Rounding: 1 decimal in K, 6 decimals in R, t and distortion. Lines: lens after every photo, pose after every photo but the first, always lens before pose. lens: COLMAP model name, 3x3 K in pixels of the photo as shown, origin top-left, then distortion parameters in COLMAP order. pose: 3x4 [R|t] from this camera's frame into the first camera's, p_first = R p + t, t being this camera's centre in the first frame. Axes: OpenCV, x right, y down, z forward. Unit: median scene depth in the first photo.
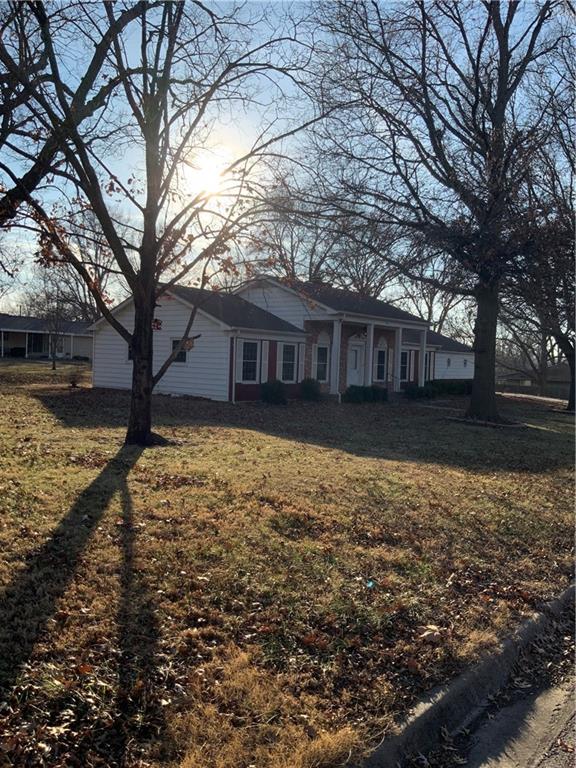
lens RADIAL K [[661.1, 0, 289.3], [0, 661.1, 383.4], [0, 0, 1]] dist [0.040399, -0.017324]
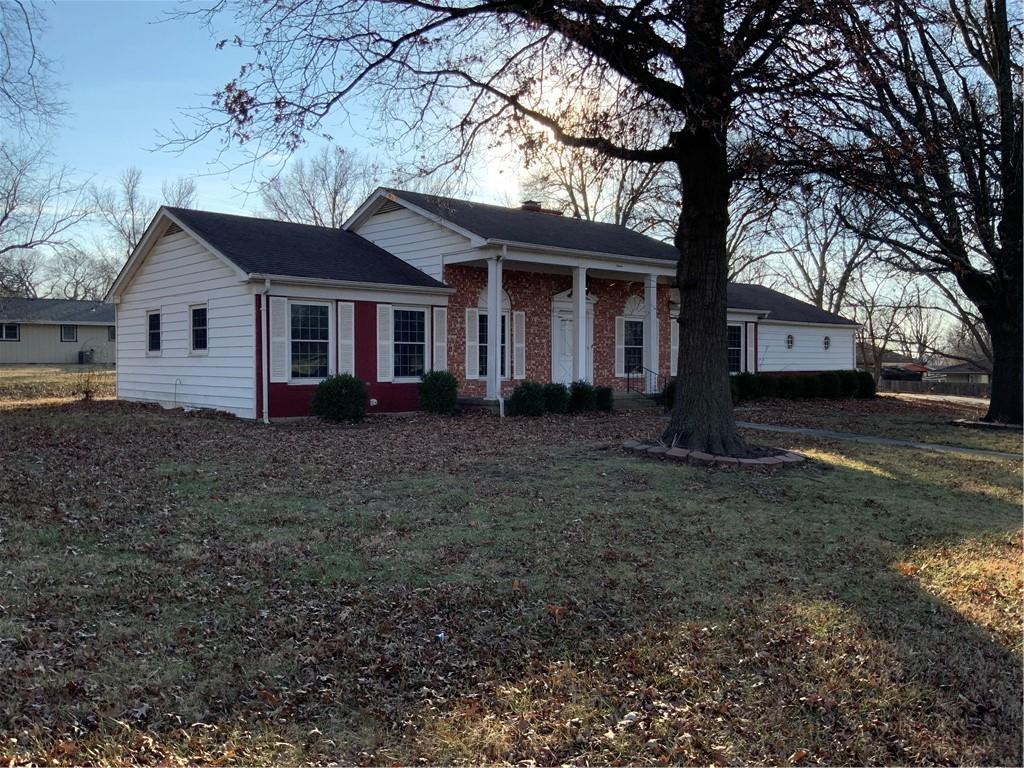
lens RADIAL K [[881.5, 0, 508.6], [0, 881.5, 384.1], [0, 0, 1]] dist [0.040399, -0.017324]
pose [[0.982344, -0.029659, -0.184715, 0.203715], [0.026999, 0.999493, -0.016901, 0.015376], [0.185123, 0.011616, 0.982647, 0.305700]]
